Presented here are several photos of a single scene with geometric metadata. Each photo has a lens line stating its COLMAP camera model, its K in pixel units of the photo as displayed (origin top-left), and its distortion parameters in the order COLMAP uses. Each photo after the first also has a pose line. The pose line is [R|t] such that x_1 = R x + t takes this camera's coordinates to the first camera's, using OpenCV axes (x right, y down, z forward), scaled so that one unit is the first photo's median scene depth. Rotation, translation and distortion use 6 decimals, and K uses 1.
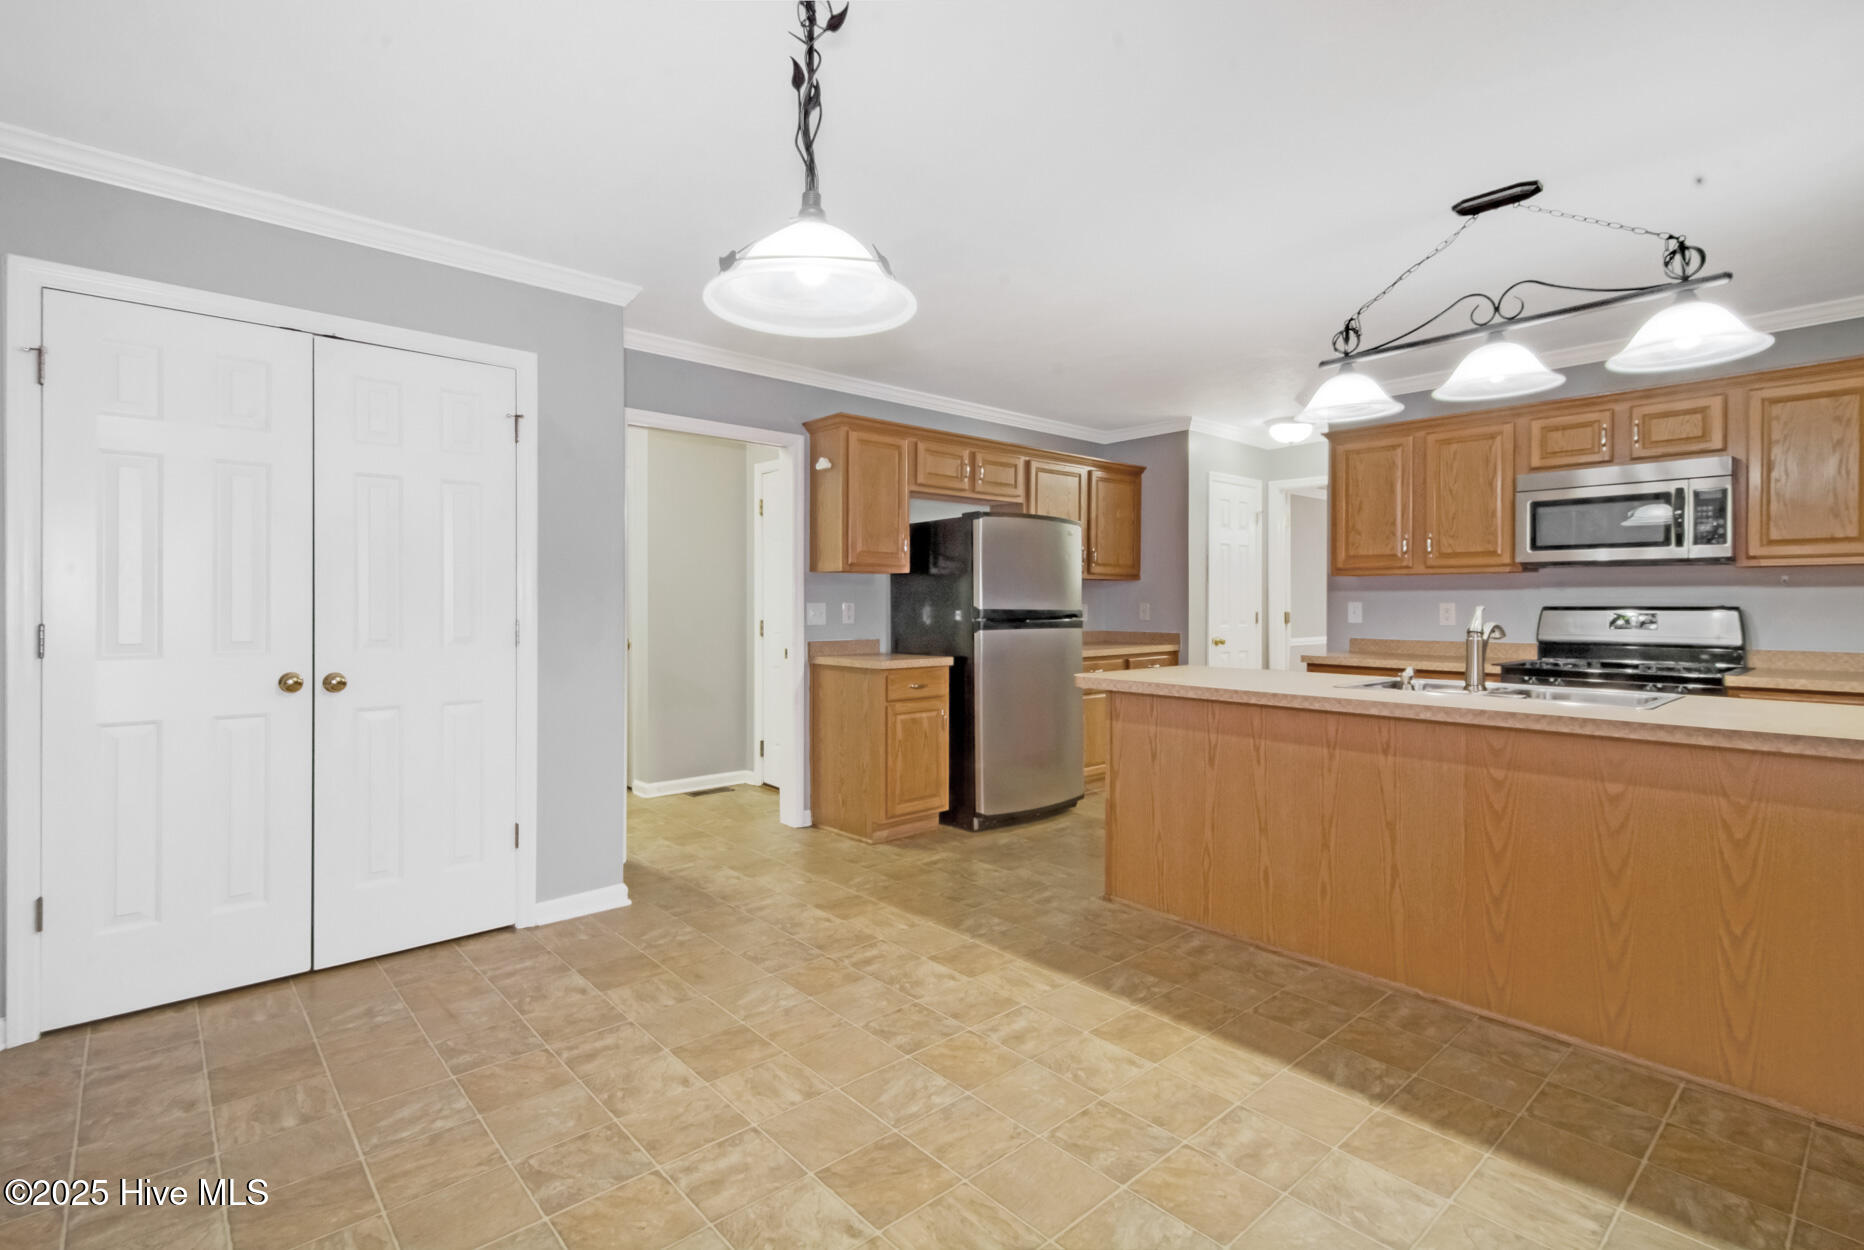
lens RADIAL K [[881.2, 0, 924.8], [0, 881.2, 605.2], [0, 0, 1]] dist [0.010078, -0.000006]
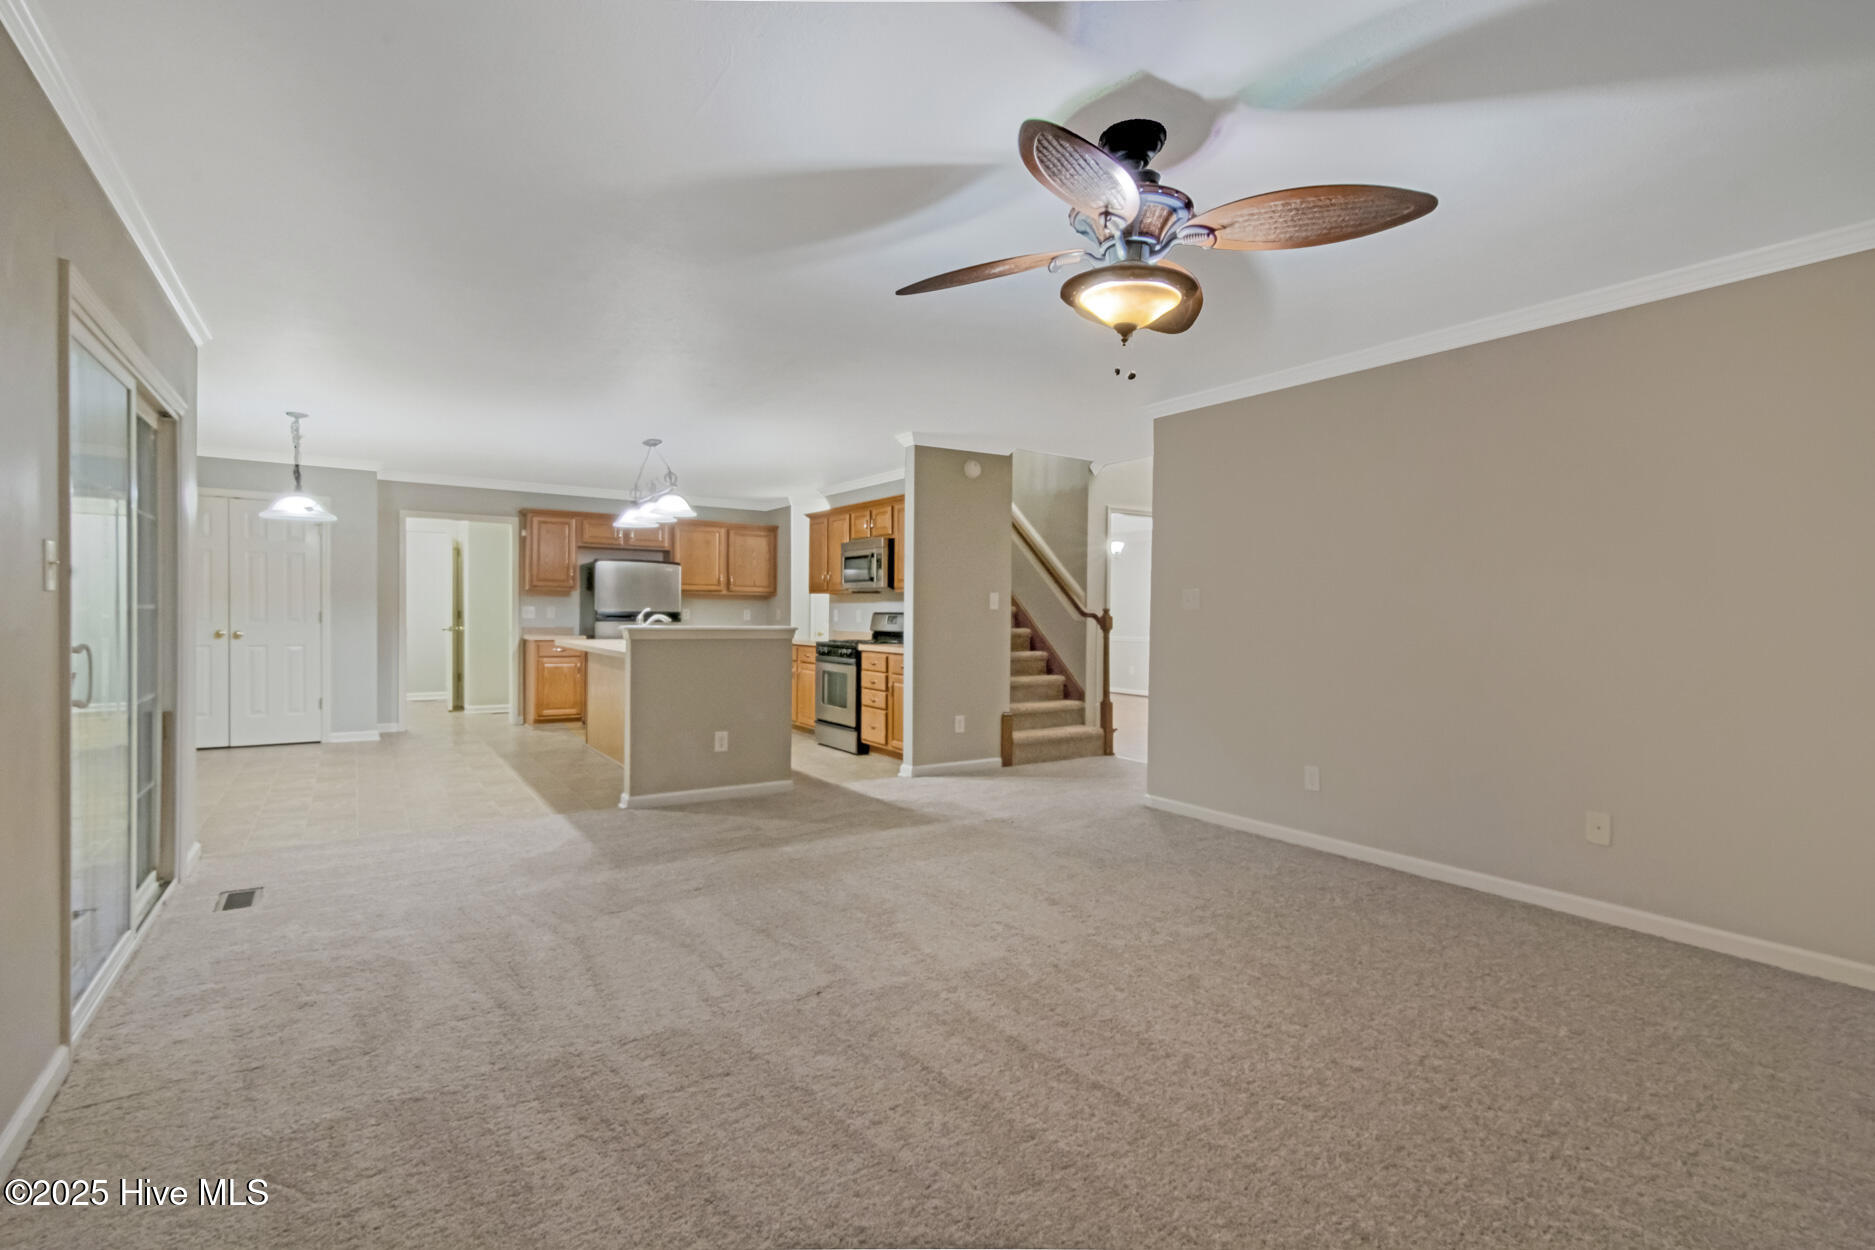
lens RADIAL K [[886.4, 0, 949.6], [0, 886.4, 636.8], [0, 0, 1]] dist [0.010078, -0.000006]
pose [[0.989373, 0.014057, -0.144719, 1.605500], [-0.009882, 0.999515, 0.029532, -0.004396], [0.145064, -0.027788, 0.989032, -1.151216]]
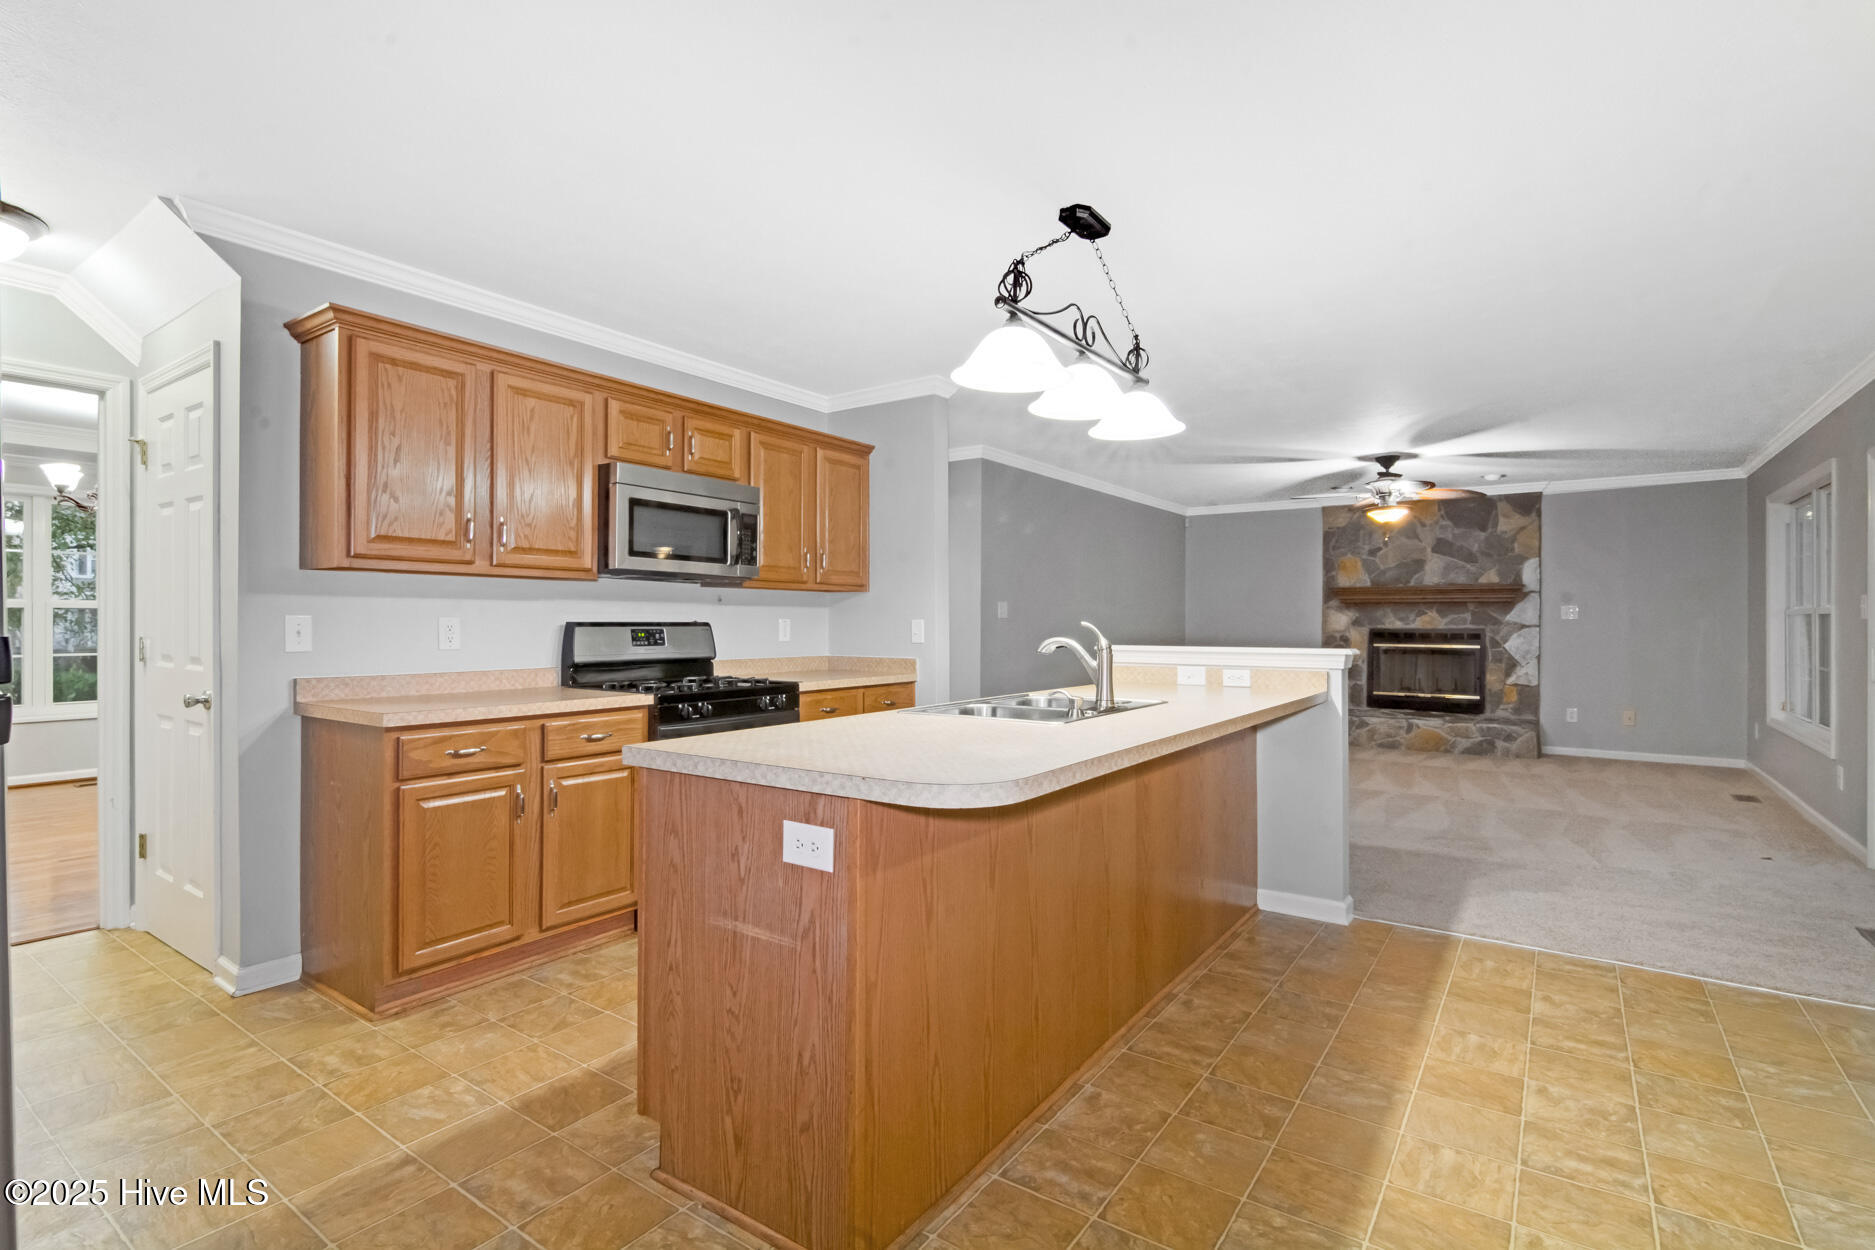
lens RADIAL K [[886.4, 0, 943.1], [0, 886.4, 622.4], [0, 0, 1]] dist [0.010078, -0.000006]
pose [[-0.238187, -0.000581, 0.971219, -0.247813], [-0.000939, 0.999999, 0.000368, 0.000912], [-0.971219, -0.000824, -0.238187, 1.116087]]
